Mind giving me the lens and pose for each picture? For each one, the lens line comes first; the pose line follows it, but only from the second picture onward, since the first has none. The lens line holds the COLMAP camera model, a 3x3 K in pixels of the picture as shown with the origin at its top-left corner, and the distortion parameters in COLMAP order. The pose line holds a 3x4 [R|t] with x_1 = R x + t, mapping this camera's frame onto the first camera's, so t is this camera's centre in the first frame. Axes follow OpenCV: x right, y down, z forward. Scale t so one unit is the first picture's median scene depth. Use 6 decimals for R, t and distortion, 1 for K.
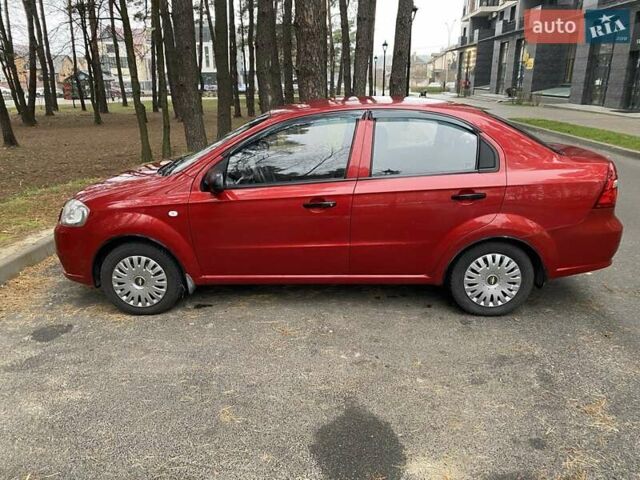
lens RADIAL K [[484.5, 0, 322.0], [0, 484.5, 244.3], [0, 0, 1]] dist [0.006949, 0.000121]
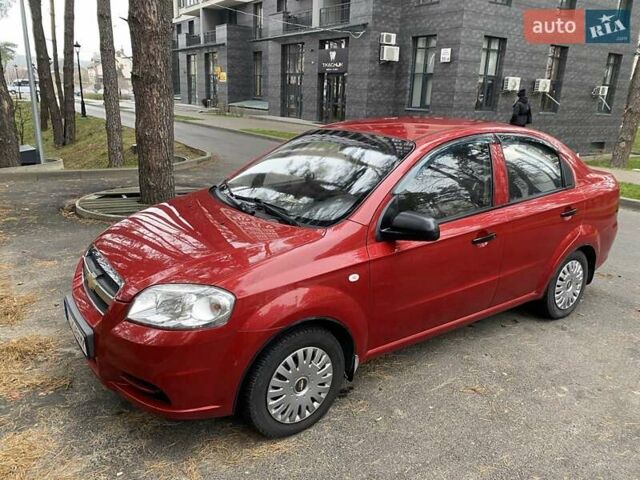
lens RADIAL K [[484.5, 0, 317.2], [0, 484.5, 236.5], [0, 0, 1]] dist [0.006949, 0.000121]
pose [[0.802403, -0.132009, 0.582000, -0.316002], [0.150265, 0.988499, 0.017039, -0.059658], [-0.577555, 0.073782, 0.813010, 0.182626]]
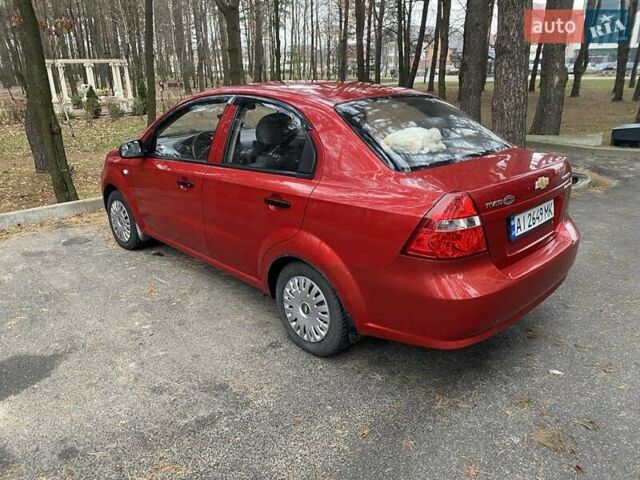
lens RADIAL K [[490.3, 0, 318.7], [0, 490.3, 238.9], [0, 0, 1]] dist [0.010092, 0.001610]
pose [[0.717383, 0.234585, -0.655997, 0.377381], [-0.216928, 0.970010, 0.109649, -0.058371], [0.662045, 0.063644, 0.746757, 0.165827]]
